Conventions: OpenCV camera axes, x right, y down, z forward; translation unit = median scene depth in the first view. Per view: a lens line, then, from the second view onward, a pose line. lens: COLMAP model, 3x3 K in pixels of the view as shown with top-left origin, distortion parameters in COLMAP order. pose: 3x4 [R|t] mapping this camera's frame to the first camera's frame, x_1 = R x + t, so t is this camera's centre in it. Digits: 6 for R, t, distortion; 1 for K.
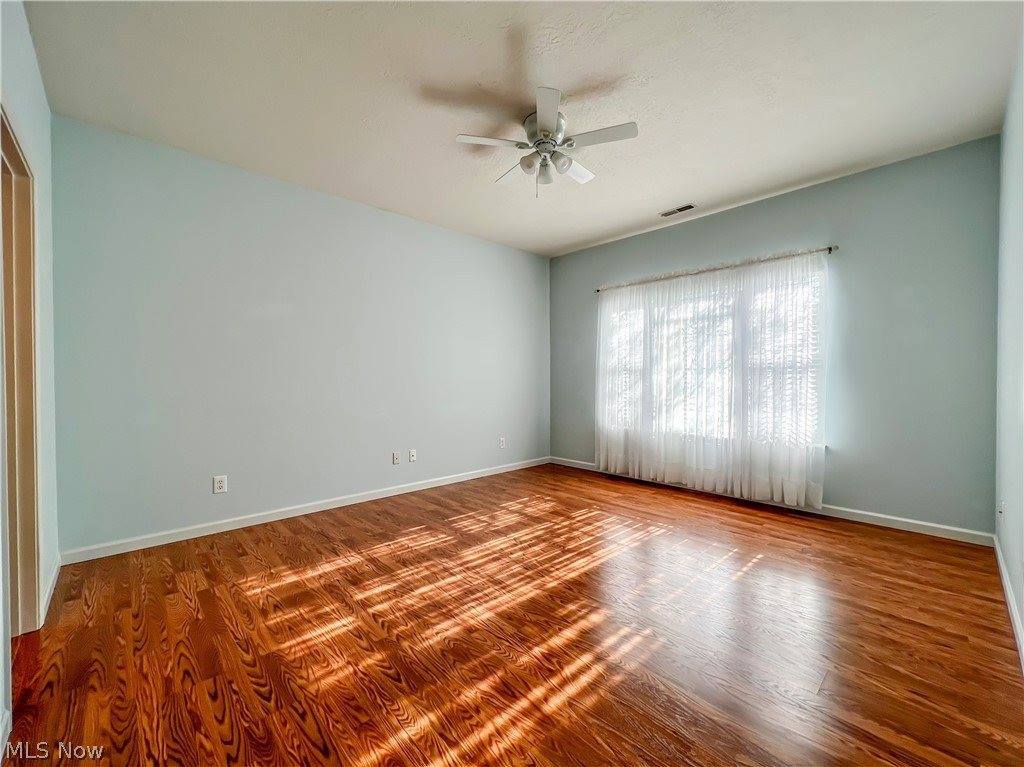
lens RADIAL K [[415.6, 0, 511.6], [0, 415.6, 381.4], [0, 0, 1]] dist [0.001481, 0.000552]
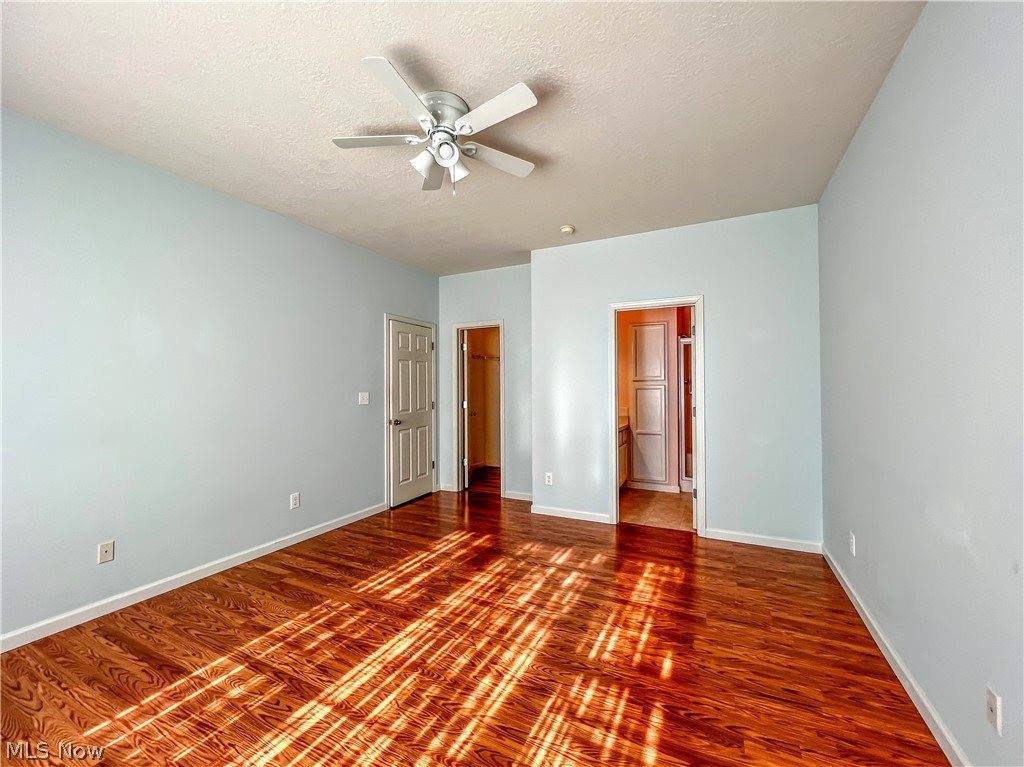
lens RADIAL K [[415.6, 0, 512.2], [0, 415.6, 384.5], [0, 0, 1]] dist [0.001481, 0.000552]
pose [[-0.938217, 0.005451, -0.346004, 0.255410], [0.004579, 0.999984, 0.003339, -0.087866], [0.346017, 0.001549, -0.938227, 1.940831]]
